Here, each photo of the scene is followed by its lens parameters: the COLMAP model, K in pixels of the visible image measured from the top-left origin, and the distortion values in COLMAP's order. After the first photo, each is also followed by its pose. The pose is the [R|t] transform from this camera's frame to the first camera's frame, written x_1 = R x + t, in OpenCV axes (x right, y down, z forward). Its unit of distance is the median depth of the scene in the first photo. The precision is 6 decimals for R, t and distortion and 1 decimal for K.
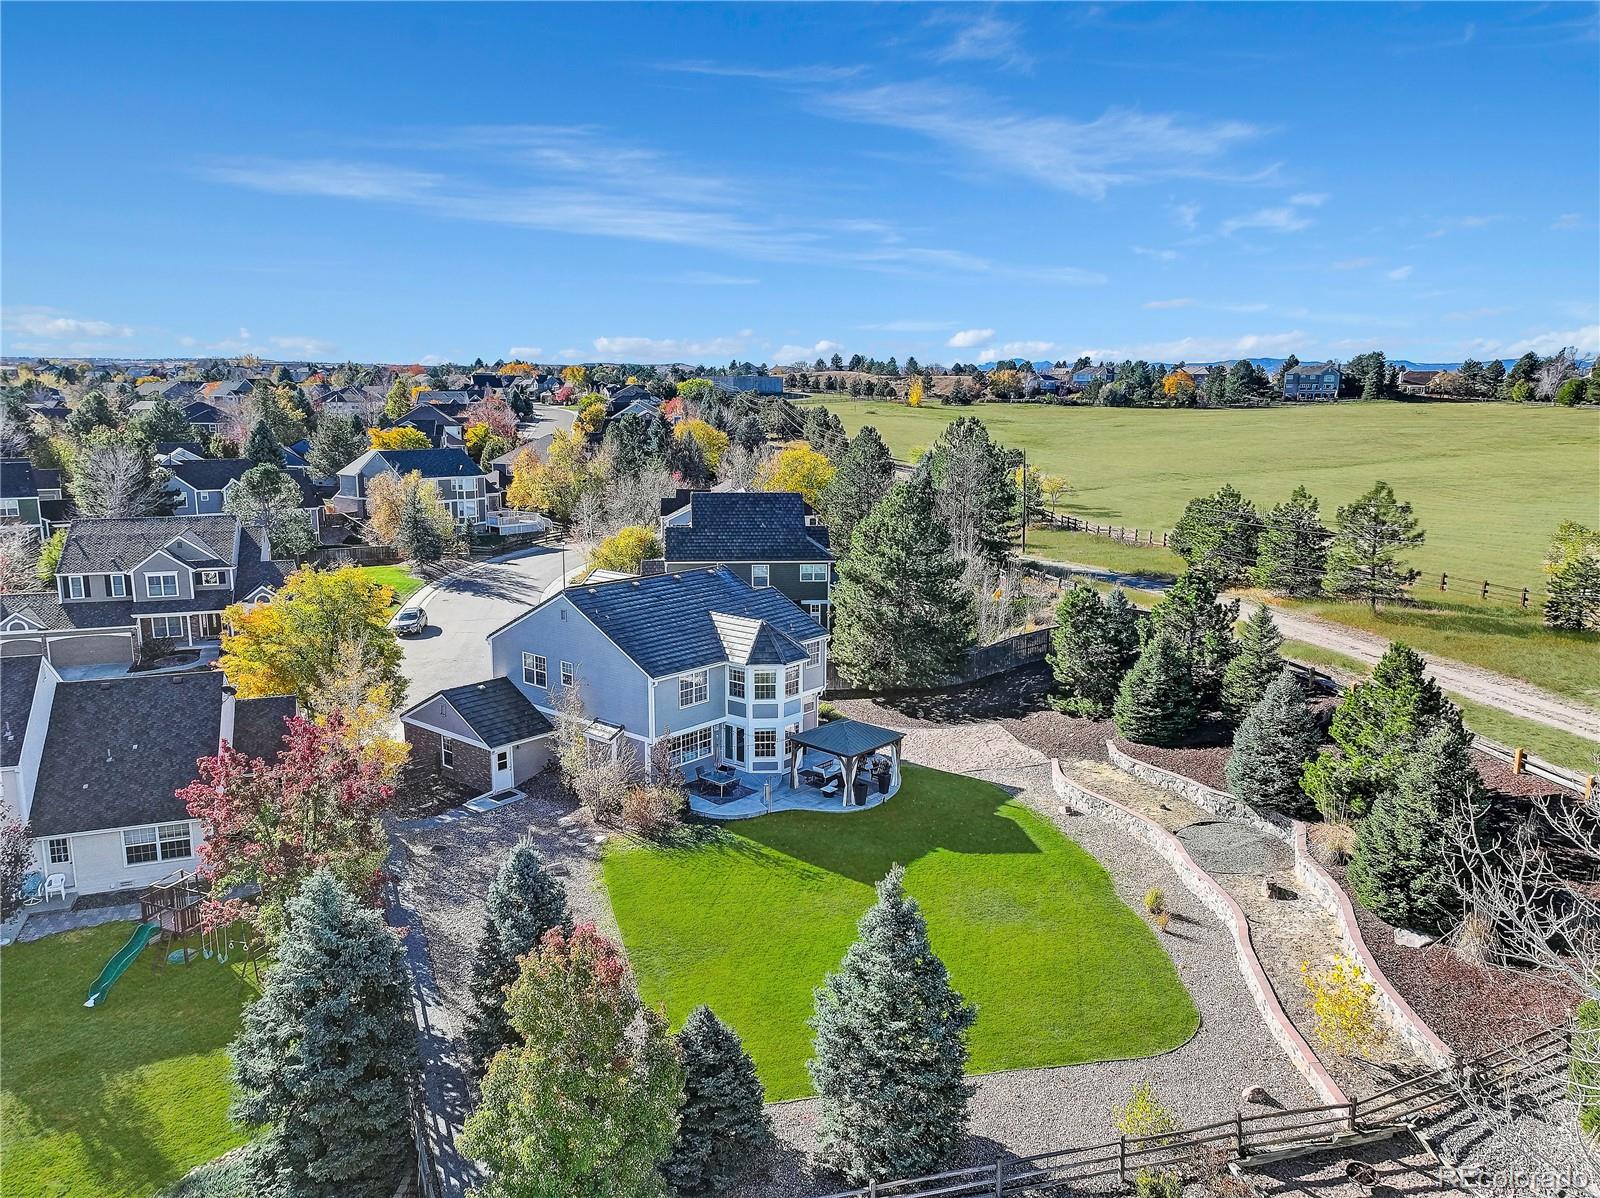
lens RADIAL K [[1120.3, 0, 800.0], [0, 1120.3, 599.0], [0, 0, 1]] dist [0.010297, 0.025391]
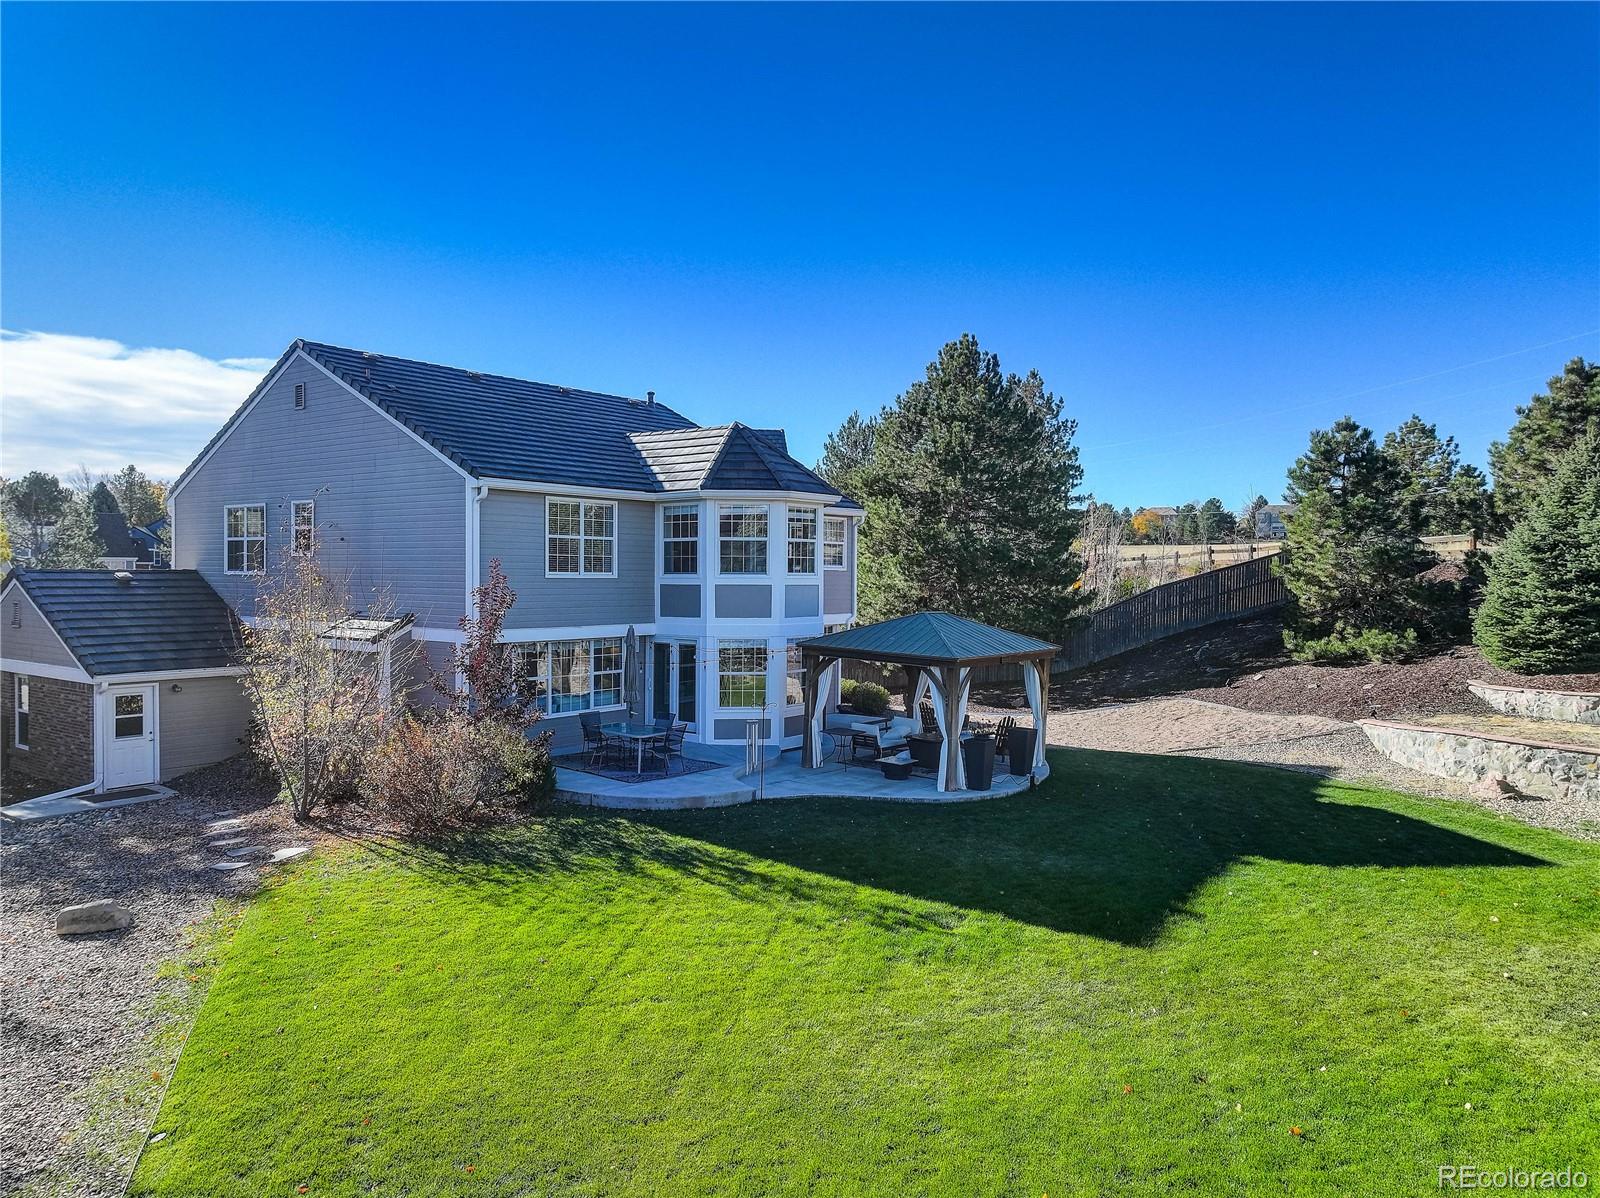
lens RADIAL K [[1120.3, 0, 800.0], [0, 1120.3, 599.0], [0, 0, 1]] dist [0.010297, 0.025391]
pose [[0.999034, 0.000870, 0.043928, -0.028252], [0.006030, 0.987627, -0.156705, 0.170137], [-0.043521, 0.156819, 0.986668, 0.558505]]
